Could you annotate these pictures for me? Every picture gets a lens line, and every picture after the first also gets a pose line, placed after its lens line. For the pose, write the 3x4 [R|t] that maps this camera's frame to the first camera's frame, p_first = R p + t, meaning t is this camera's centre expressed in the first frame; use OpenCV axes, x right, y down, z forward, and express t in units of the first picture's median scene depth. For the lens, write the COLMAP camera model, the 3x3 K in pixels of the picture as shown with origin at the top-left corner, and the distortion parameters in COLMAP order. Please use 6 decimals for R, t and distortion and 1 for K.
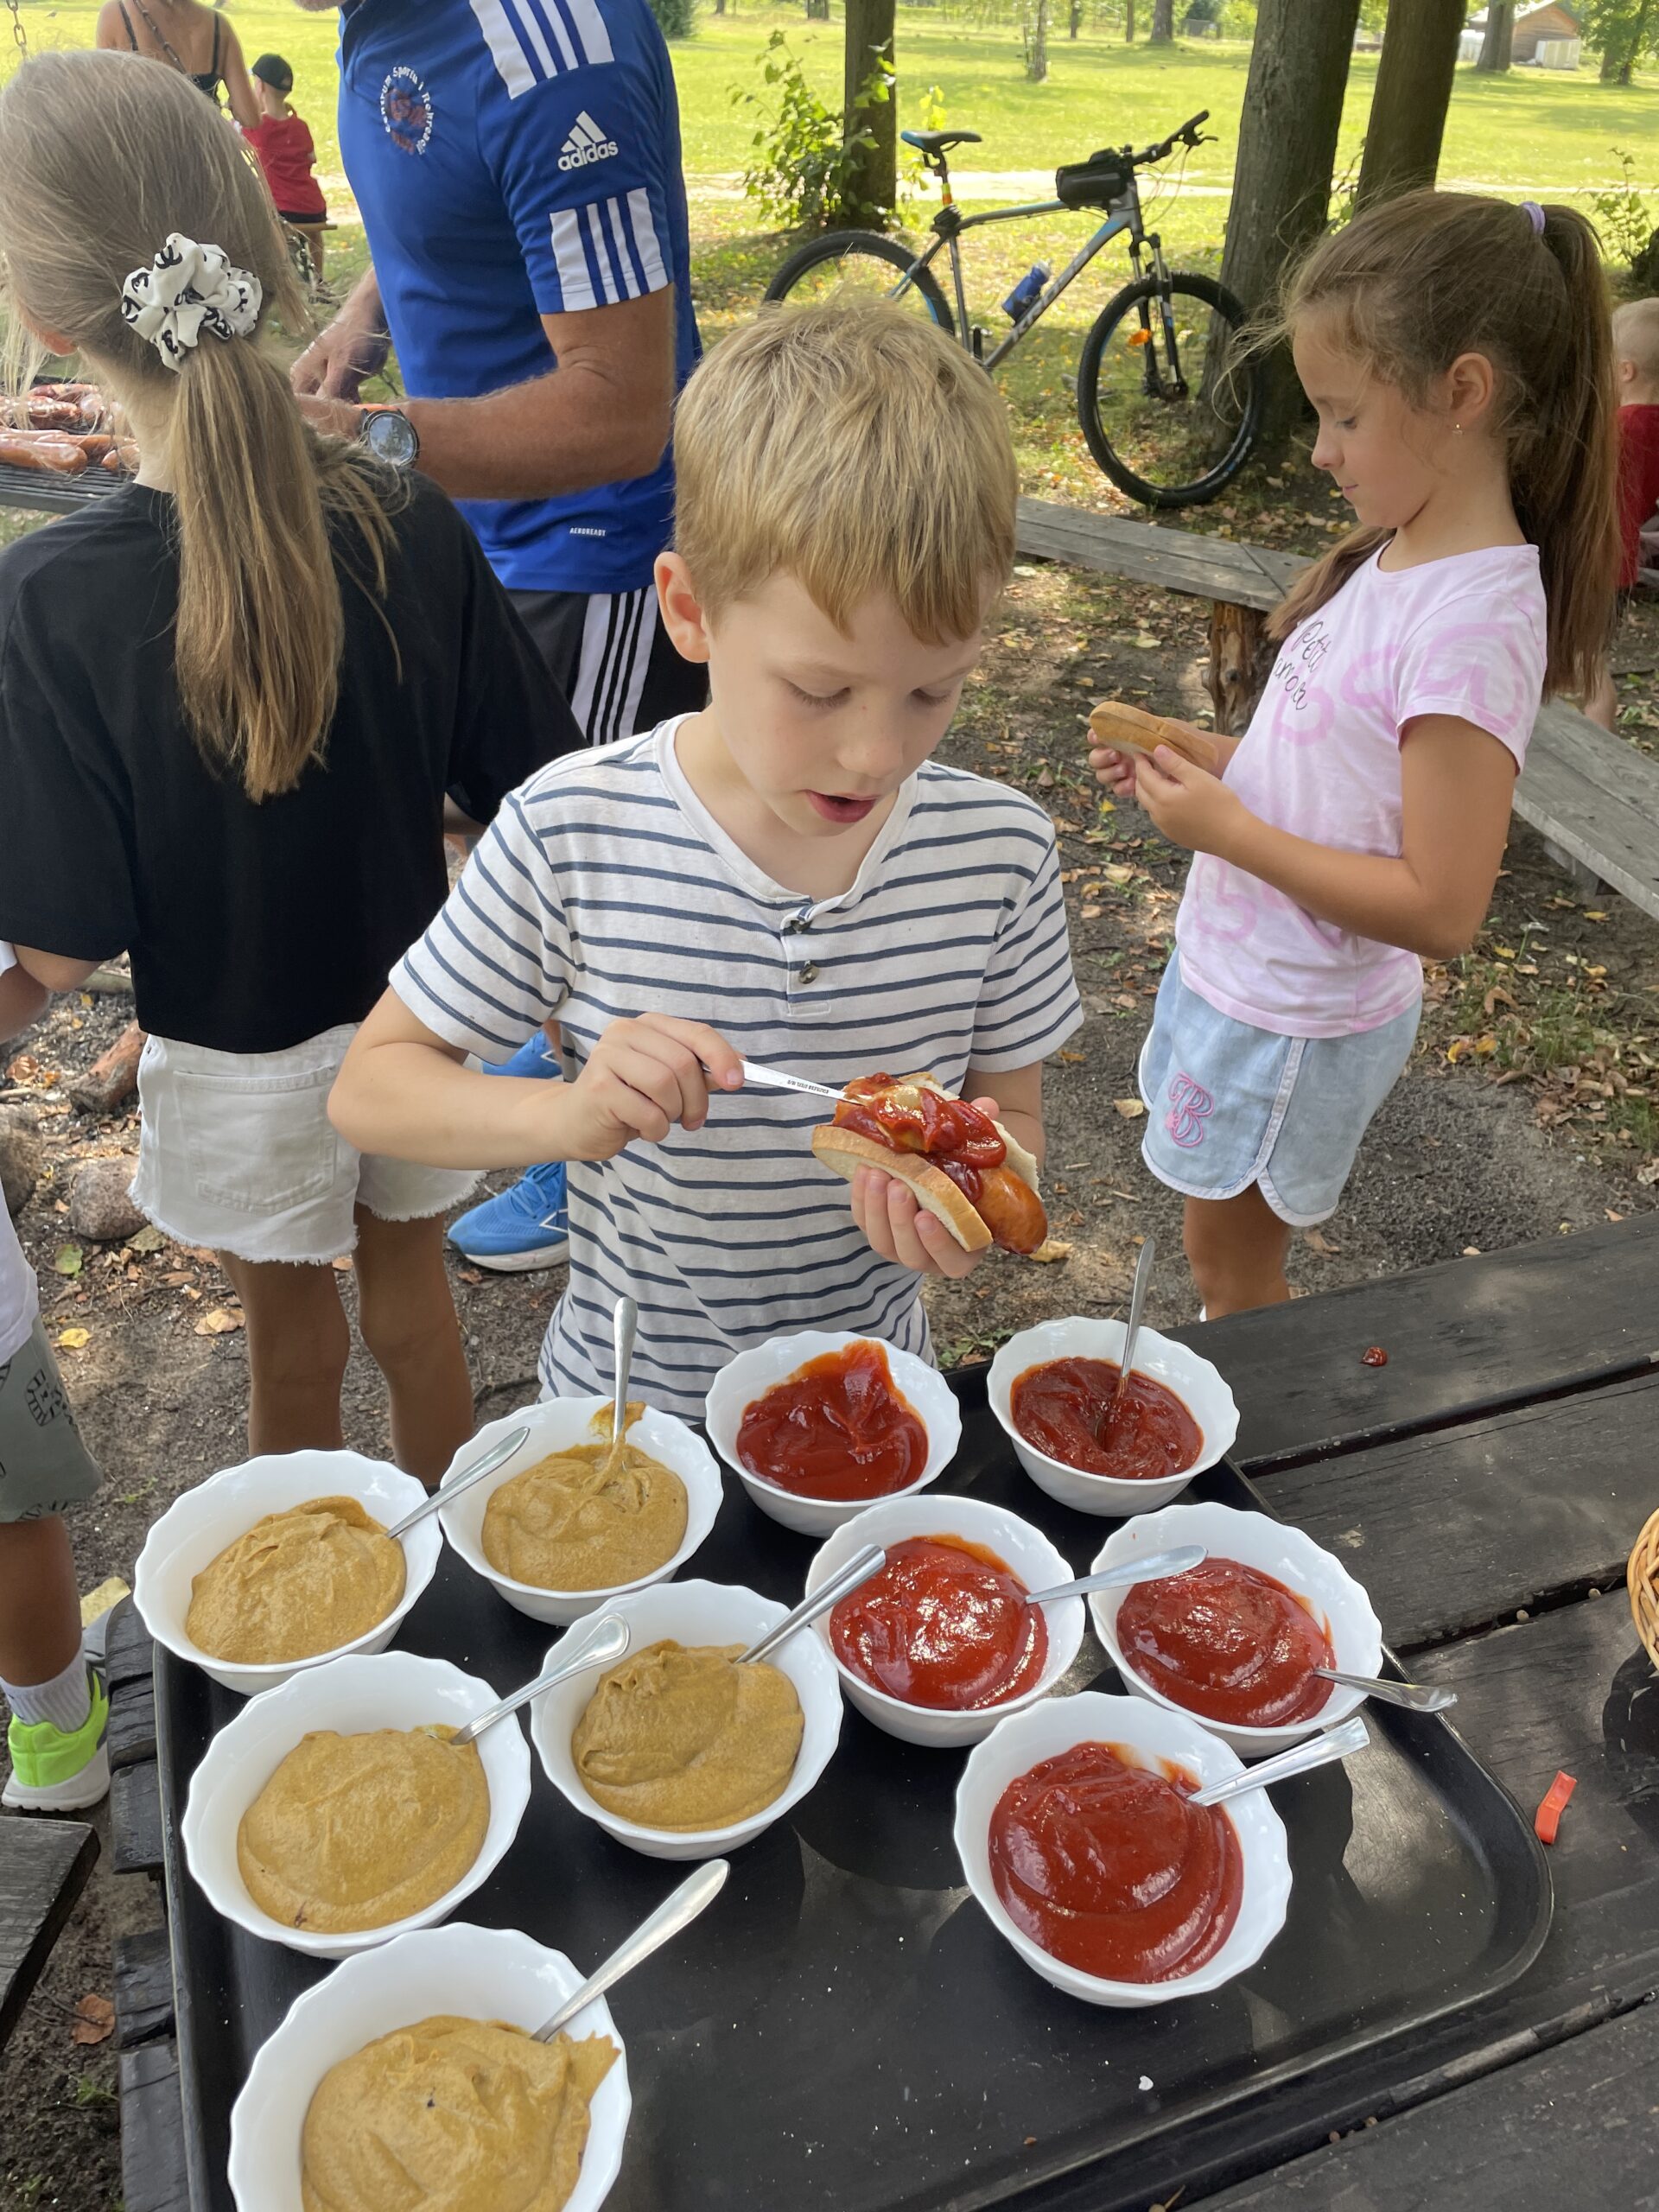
lens RADIAL K [[1669.7, 0, 825.3], [0, 1669.7, 1101.4], [0, 0, 1]] dist [0.079416, -0.101790]
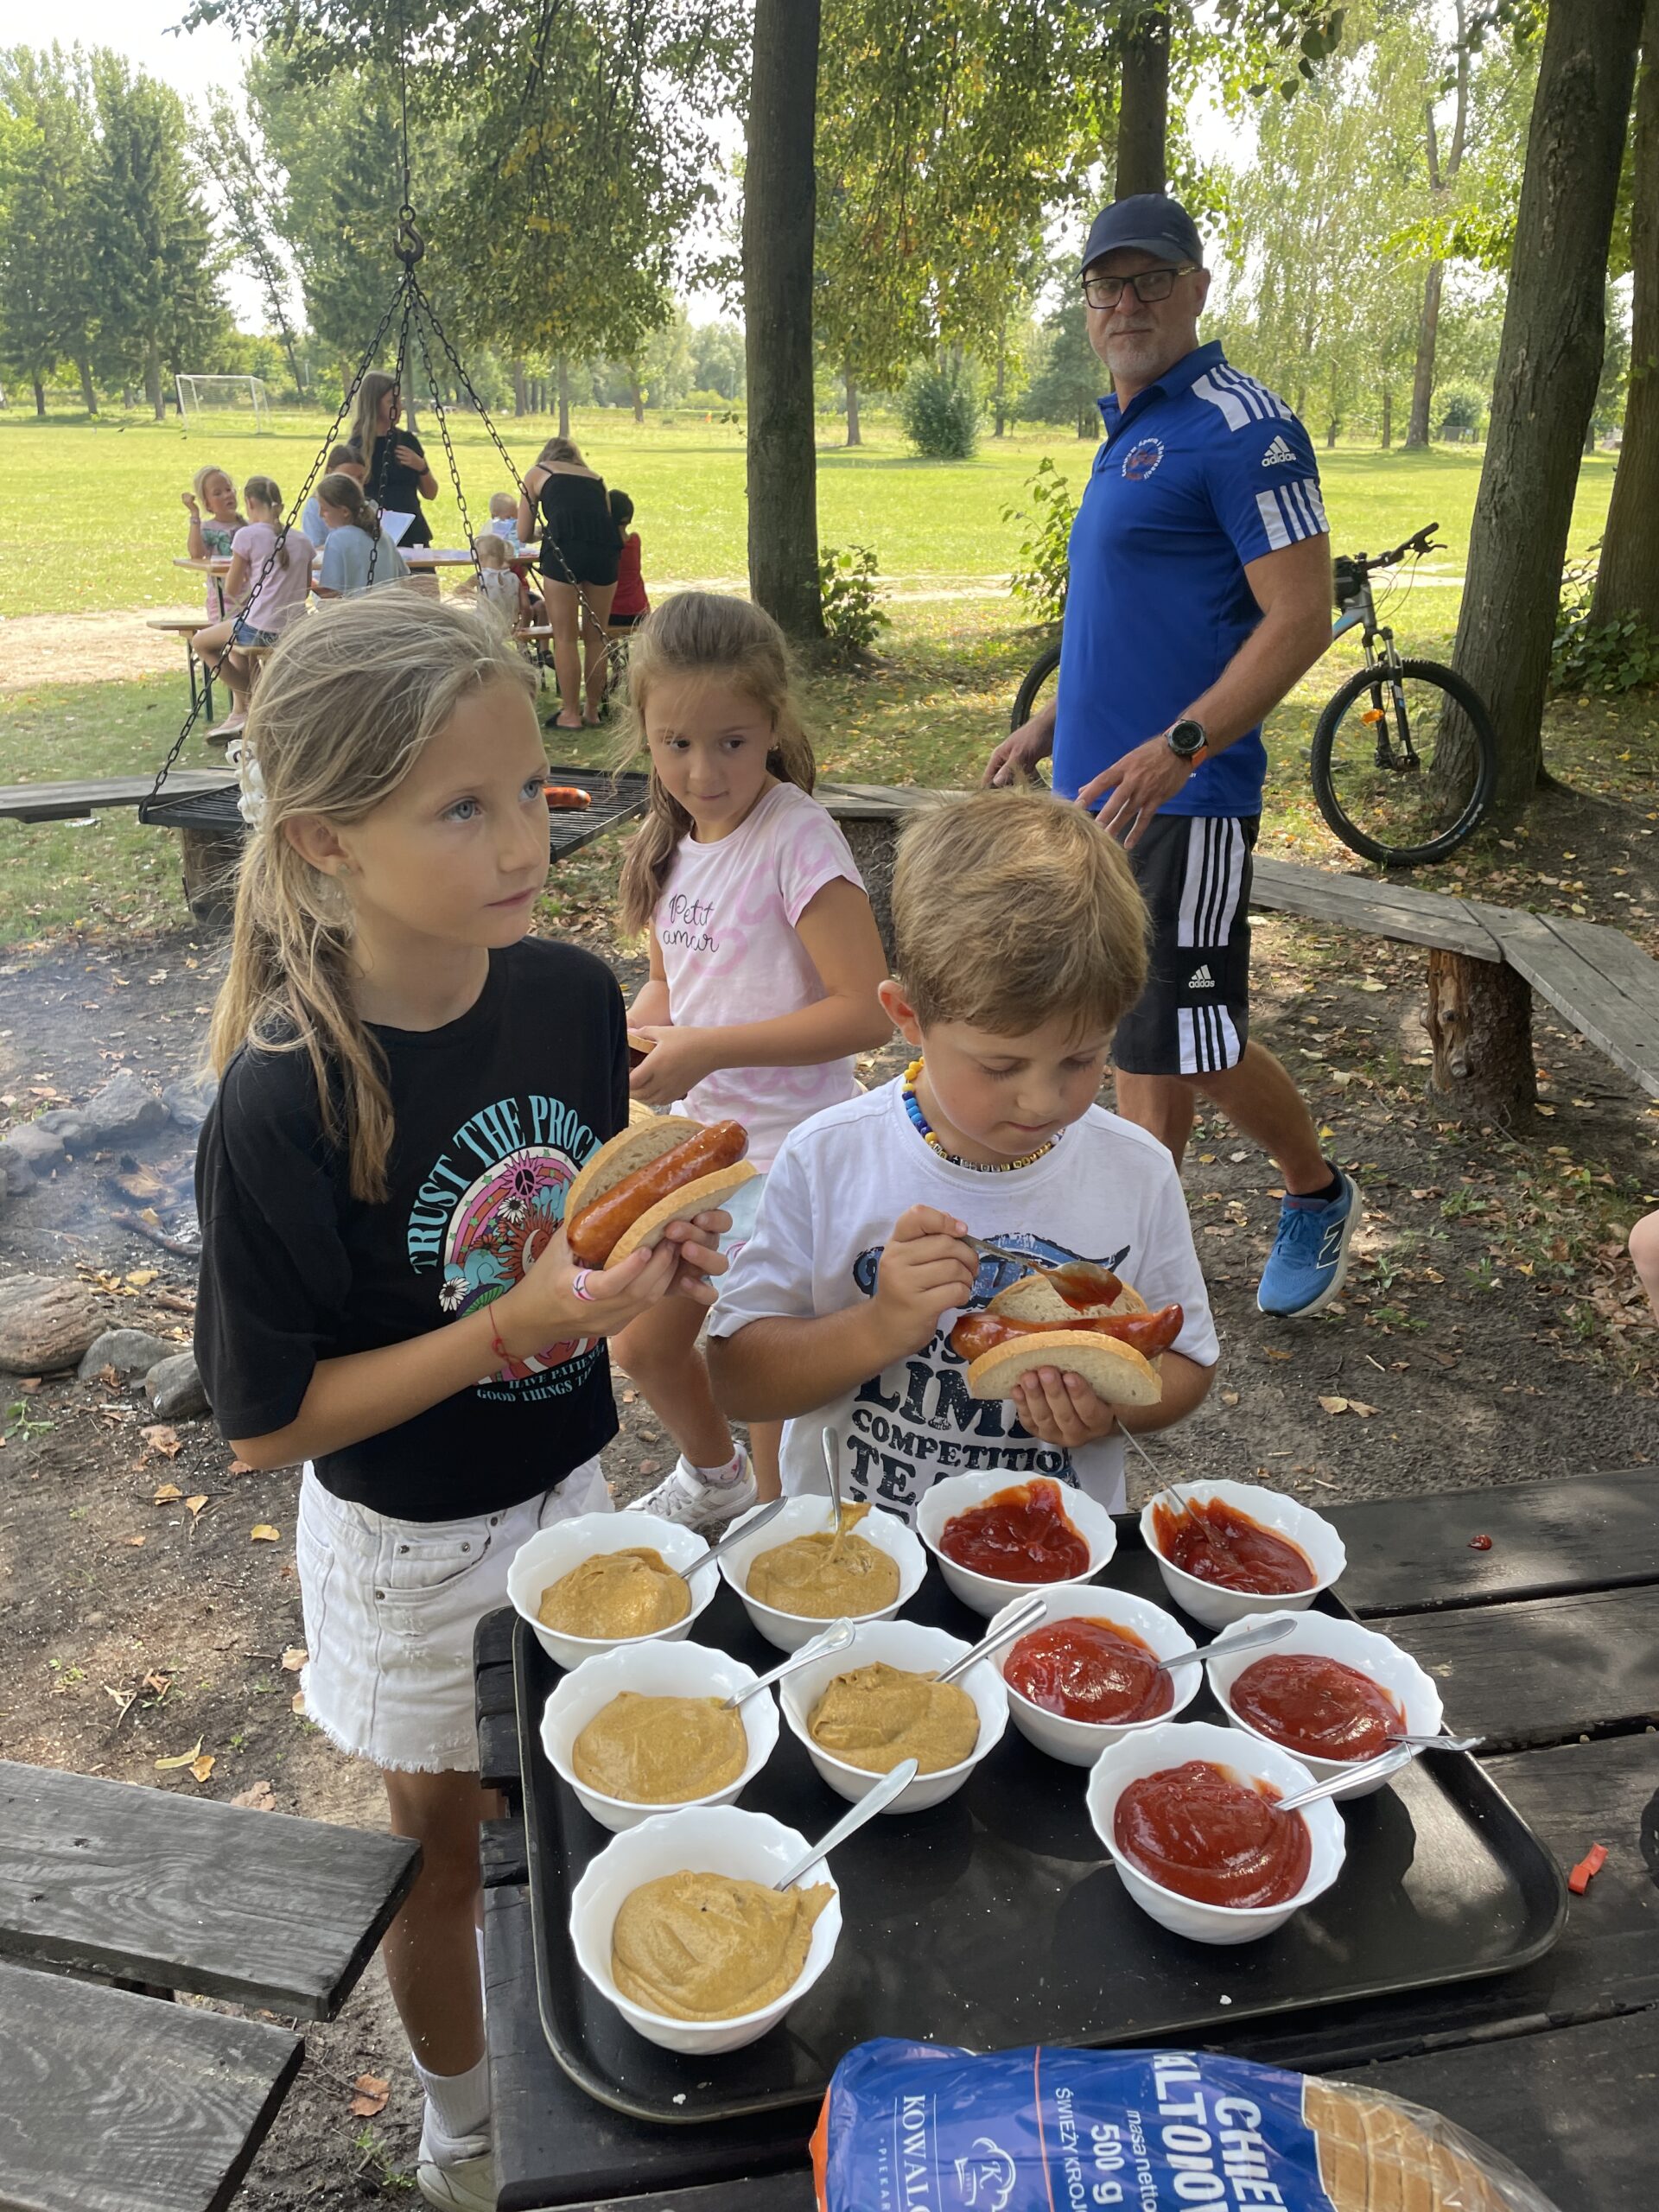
lens RADIAL K [[1669.7, 0, 815.6], [0, 1669.7, 1124.4], [0, 0, 1]] dist [0.079416, -0.101790]
pose [[0.988199, 0.036356, -0.148800, 0.034148], [-0.062875, 0.982091, -0.177606, 0.124270], [0.139678, 0.184866, 0.972787, -0.341468]]
